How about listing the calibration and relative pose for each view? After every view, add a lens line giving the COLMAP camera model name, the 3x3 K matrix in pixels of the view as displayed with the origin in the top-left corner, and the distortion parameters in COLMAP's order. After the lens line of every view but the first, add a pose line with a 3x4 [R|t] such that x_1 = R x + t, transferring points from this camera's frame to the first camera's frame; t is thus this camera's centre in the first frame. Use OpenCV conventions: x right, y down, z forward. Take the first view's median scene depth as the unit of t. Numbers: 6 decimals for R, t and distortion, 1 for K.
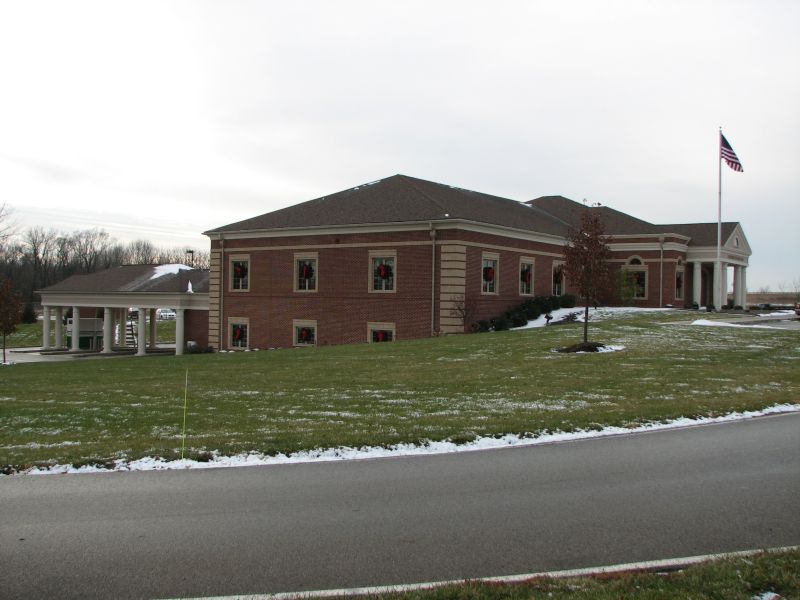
lens RADIAL K [[835.3, 0, 400.0], [0, 835.3, 300.0], [0, 0, 1]] dist [-0.011783, -0.000957]
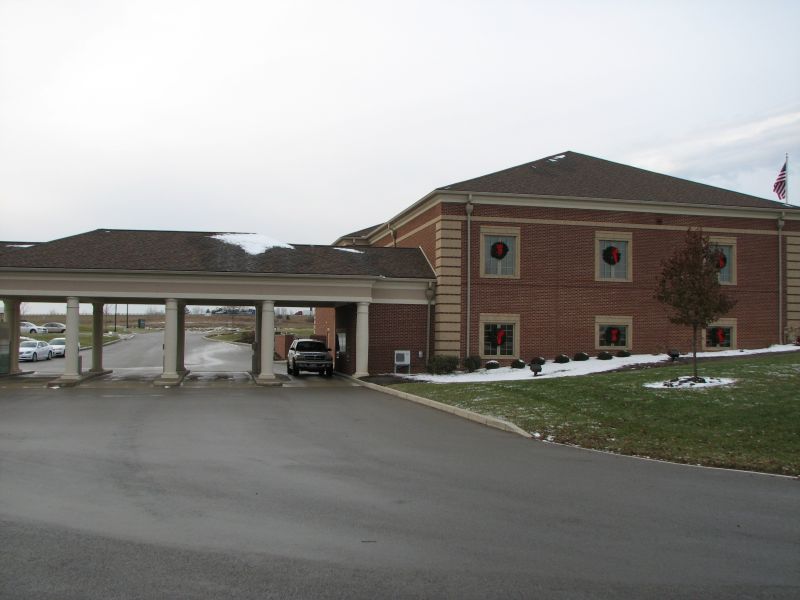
lens RADIAL K [[835.3, 0, 400.0], [0, 835.3, 300.0], [0, 0, 1]] dist [-0.011783, -0.000957]
pose [[0.634456, -0.013798, 0.772836, -0.817830], [-0.016985, 0.999350, 0.031787, -0.012973], [-0.772772, -0.033294, 0.633810, 0.617914]]
